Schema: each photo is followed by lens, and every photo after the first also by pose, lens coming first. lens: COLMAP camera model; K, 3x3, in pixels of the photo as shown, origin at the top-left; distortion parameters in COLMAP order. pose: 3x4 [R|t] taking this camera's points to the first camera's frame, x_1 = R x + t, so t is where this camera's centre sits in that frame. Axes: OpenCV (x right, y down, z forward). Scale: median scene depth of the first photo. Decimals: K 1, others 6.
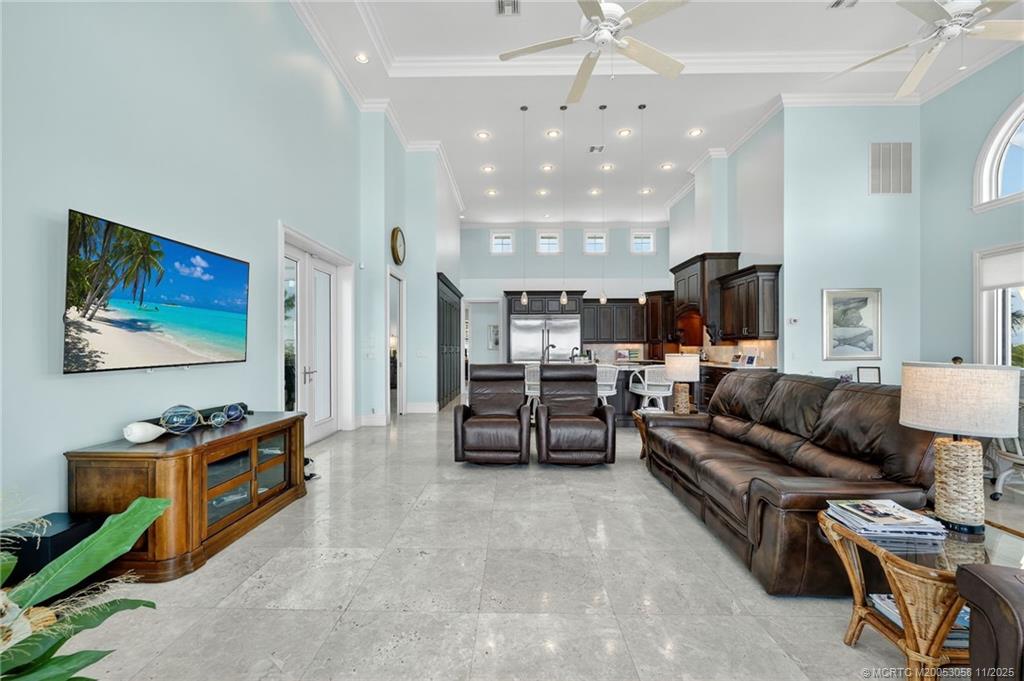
lens RADIAL K [[428.7, 0, 512.0], [0, 428.7, 340.5], [0, 0, 1]] dist [-0.000006, -0.000015]
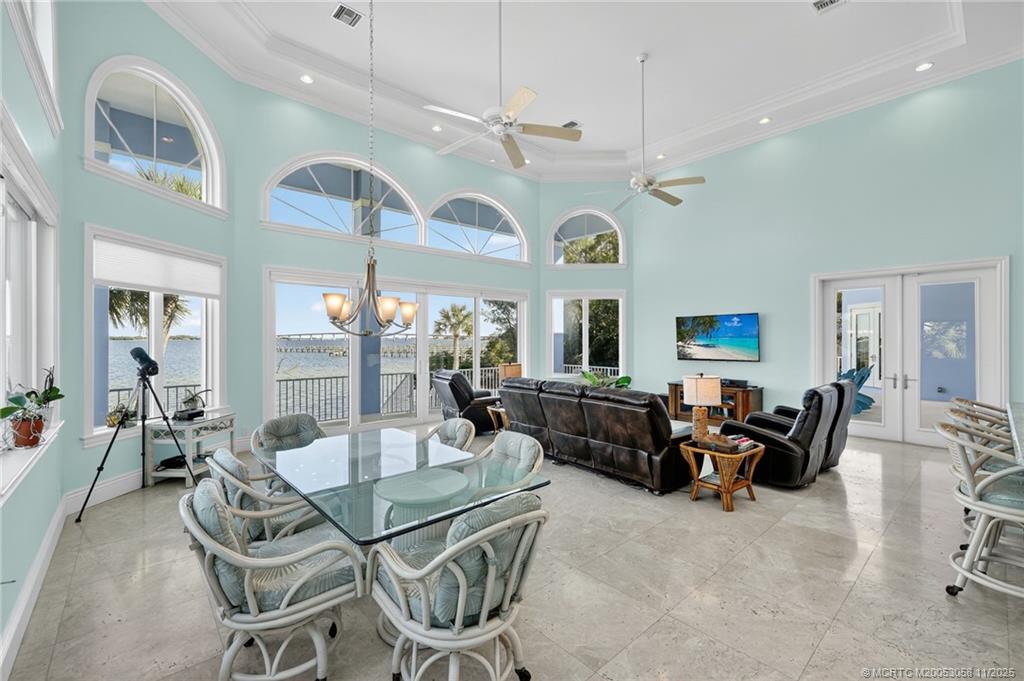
lens RADIAL K [[428.7, 0, 512.0], [0, 428.7, 340.5], [0, 0, 1]] dist [-0.000006, -0.000015]
pose [[-0.737124, 0.000520, -0.675757, 2.624777], [0.002595, 0.999995, -0.002061, -0.080909], [0.675753, -0.003273, -0.737121, 2.680995]]
